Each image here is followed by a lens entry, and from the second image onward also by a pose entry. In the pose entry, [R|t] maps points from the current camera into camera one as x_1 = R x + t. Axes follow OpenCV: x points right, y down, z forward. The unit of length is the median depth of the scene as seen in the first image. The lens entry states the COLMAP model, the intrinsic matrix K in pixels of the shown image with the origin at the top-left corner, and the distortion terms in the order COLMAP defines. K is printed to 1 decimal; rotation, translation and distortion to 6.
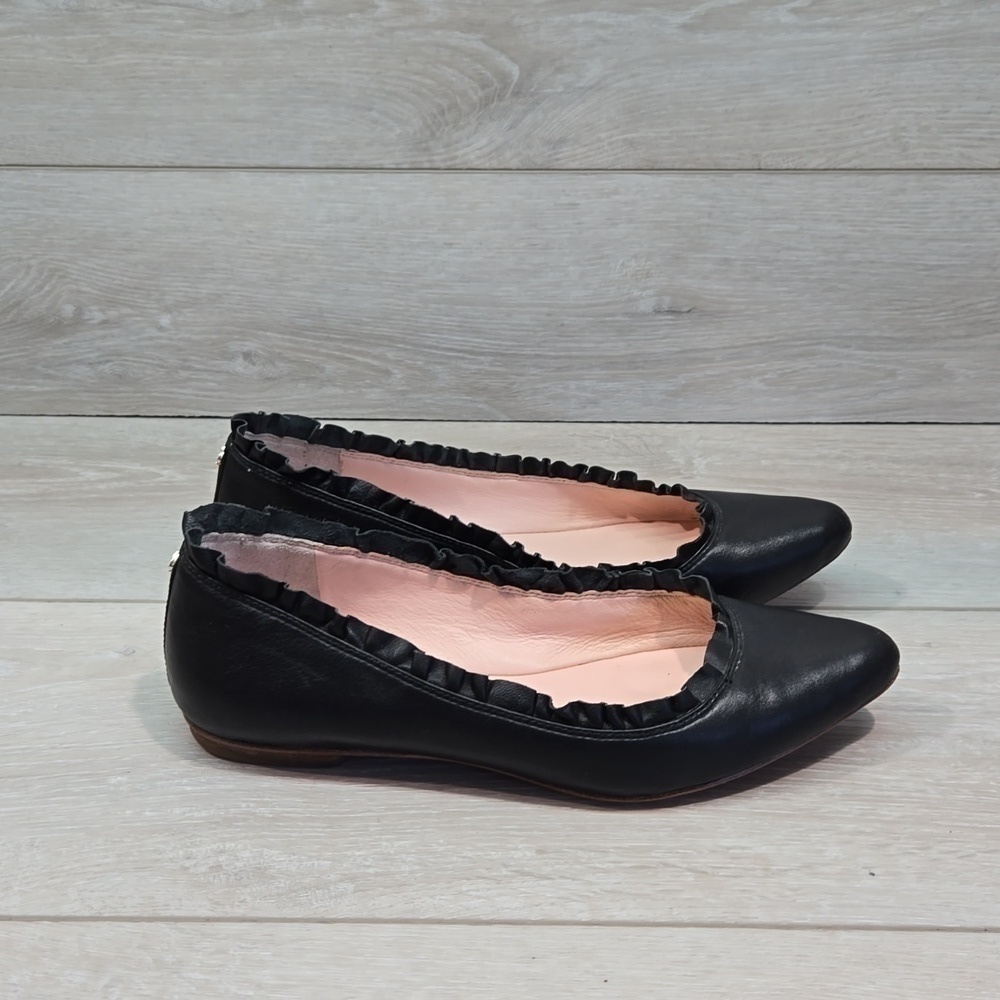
lens RADIAL K [[1491.8, 0, 491.3], [0, 1491.8, 491.8], [0, 0, 1]] dist [0.047097, 0.000000]
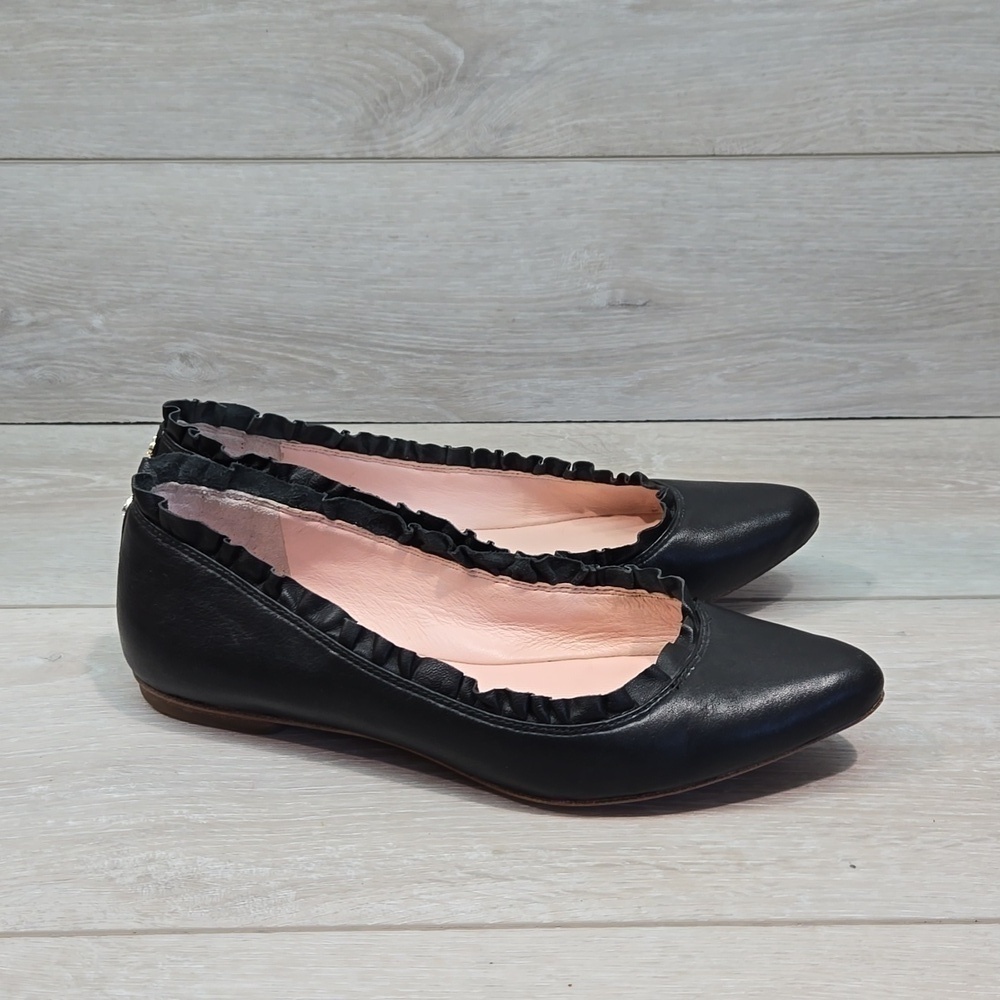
lens RADIAL K [[1491.8, 0, 495.2], [0, 1491.8, 492.4], [0, 0, 1]] dist [0.047097, 0.000000]
pose [[0.999377, -0.015465, 0.031739, 0.003779], [0.016606, 0.999214, -0.035993, 0.035850], [-0.031158, 0.036497, 0.998848, 0.045969]]
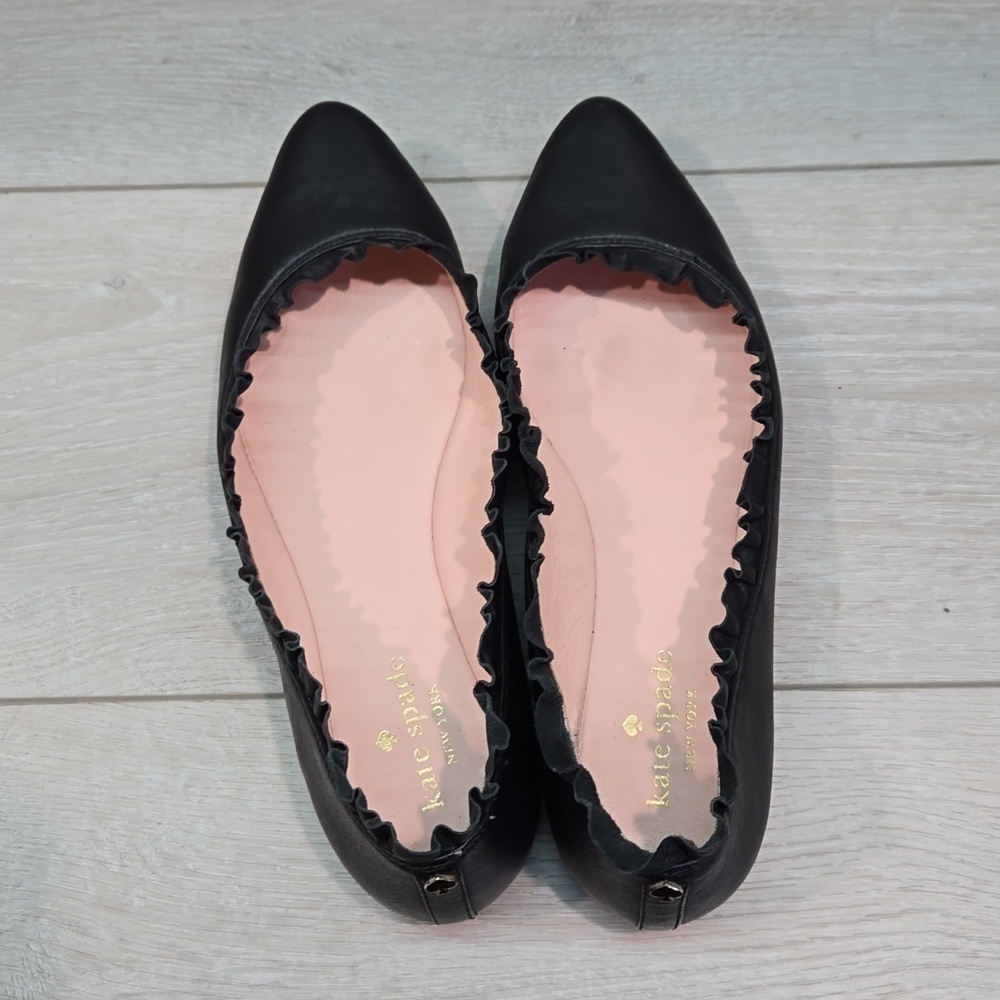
lens RADIAL K [[1491.8, 0, 505.1], [0, 1491.8, 500.9], [0, 0, 1]] dist [0.047097, 0.000000]
pose [[0.998586, -0.041351, -0.033419, 0.004154], [0.053047, 0.732723, 0.678457, -0.318024], [-0.003568, -0.679270, 0.733880, 0.235949]]
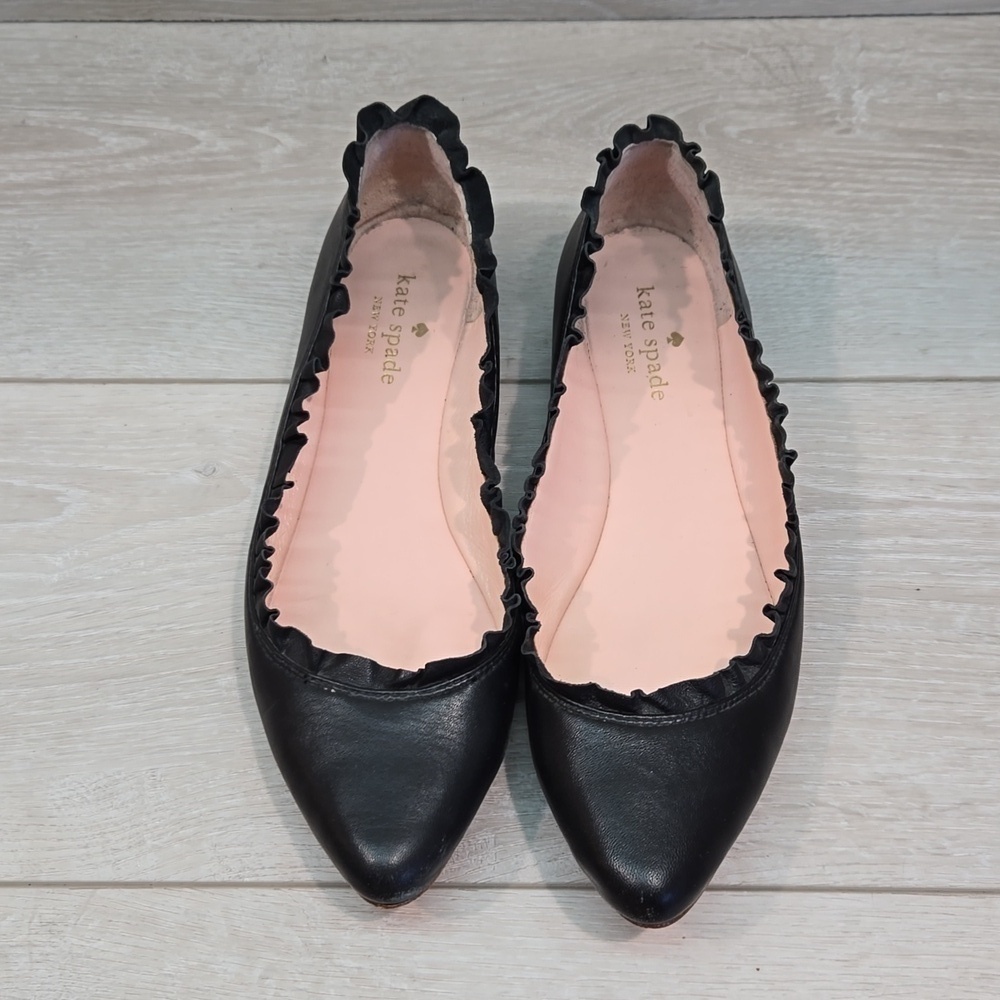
lens RADIAL K [[1491.8, 0, 496.7], [0, 1491.8, 497.9], [0, 0, 1]] dist [0.047097, 0.000000]
pose [[0.999502, -0.019674, -0.024654, -0.042009], [0.030113, 0.827773, 0.560254, -0.314122], [0.009385, -0.560718, 0.827954, 0.218759]]
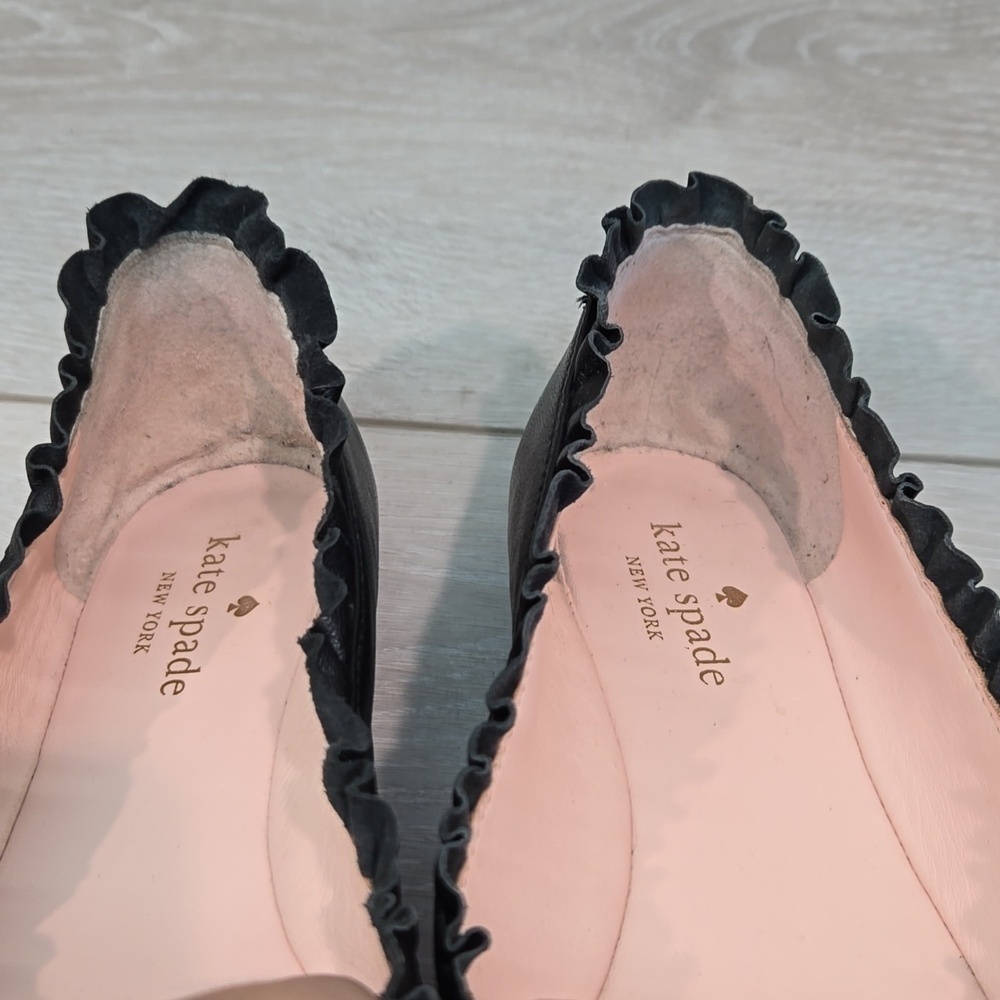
lens RADIAL K [[1491.8, 0, 507.7], [0, 1491.8, 495.1], [0, 0, 1]] dist [0.047097, 0.000000]
pose [[0.996038, 0.048099, -0.074801, -0.001485], [0.003526, 0.819096, 0.573645, -0.191047], [0.088861, -0.571636, 0.815681, 0.485917]]
